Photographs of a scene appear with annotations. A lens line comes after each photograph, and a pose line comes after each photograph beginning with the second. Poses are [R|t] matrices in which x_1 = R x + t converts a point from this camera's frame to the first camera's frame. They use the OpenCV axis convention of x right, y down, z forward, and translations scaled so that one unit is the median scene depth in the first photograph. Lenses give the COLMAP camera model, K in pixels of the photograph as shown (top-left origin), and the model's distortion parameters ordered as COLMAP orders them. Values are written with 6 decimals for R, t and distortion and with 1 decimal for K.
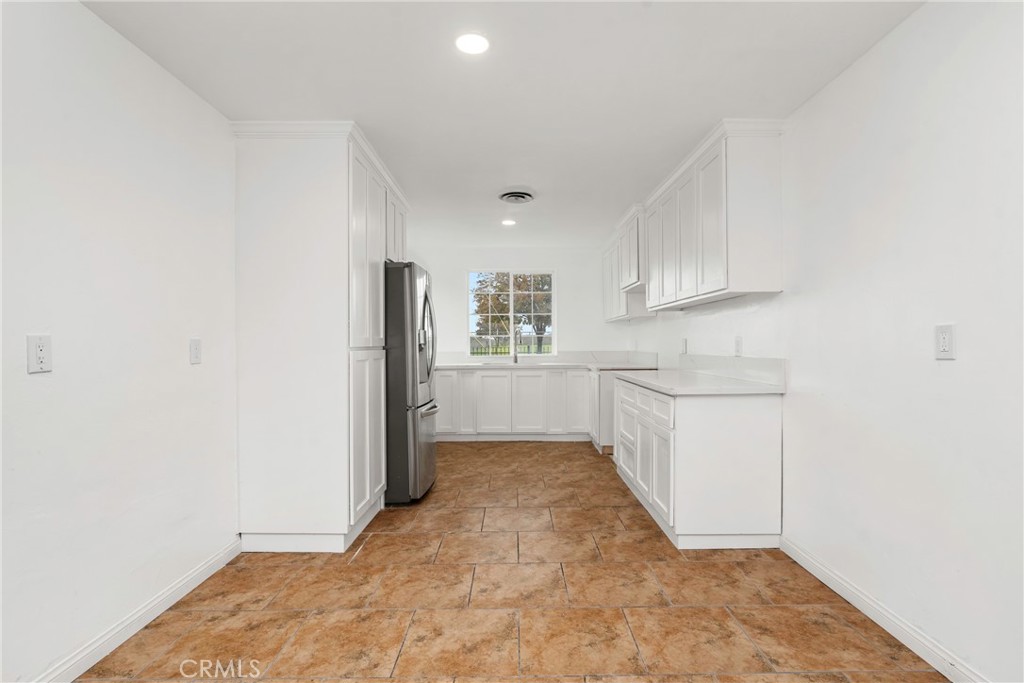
lens RADIAL K [[503.8, 0, 511.0], [0, 503.8, 343.9], [0, 0, 1]] dist [-0.010838, 0.003302]
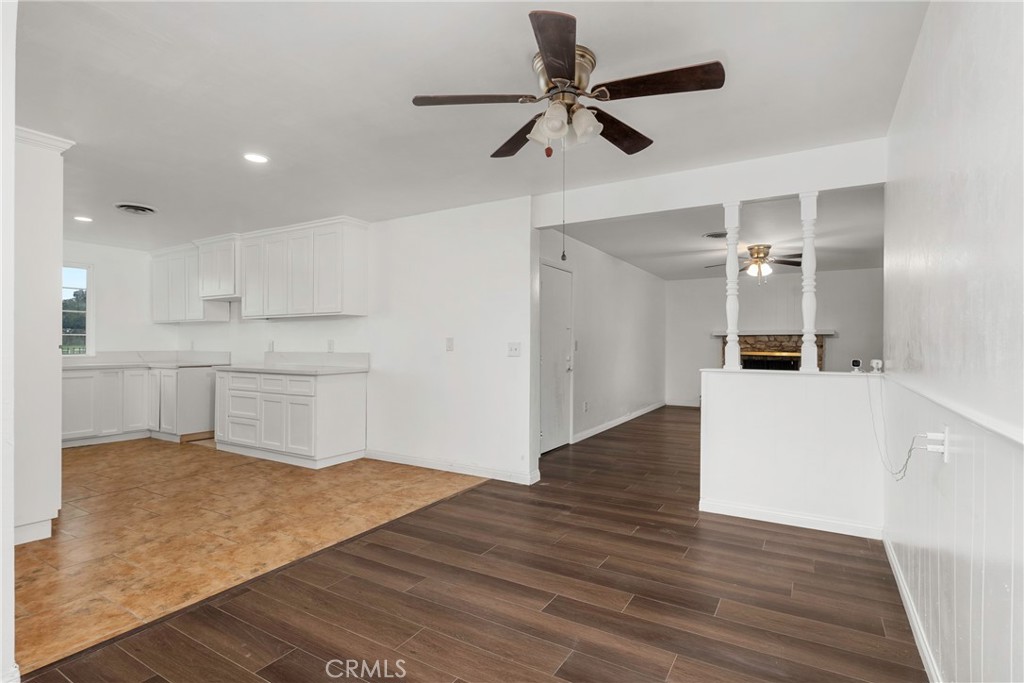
lens RADIAL K [[503.8, 0, 512.0], [0, 503.8, 344.7], [0, 0, 1]] dist [-0.010838, 0.003302]
pose [[0.520440, 0.004452, 0.853887, -0.880313], [-0.003317, 0.999989, -0.003192, 0.006339], [-0.853892, -0.001171, 0.520449, -0.473086]]
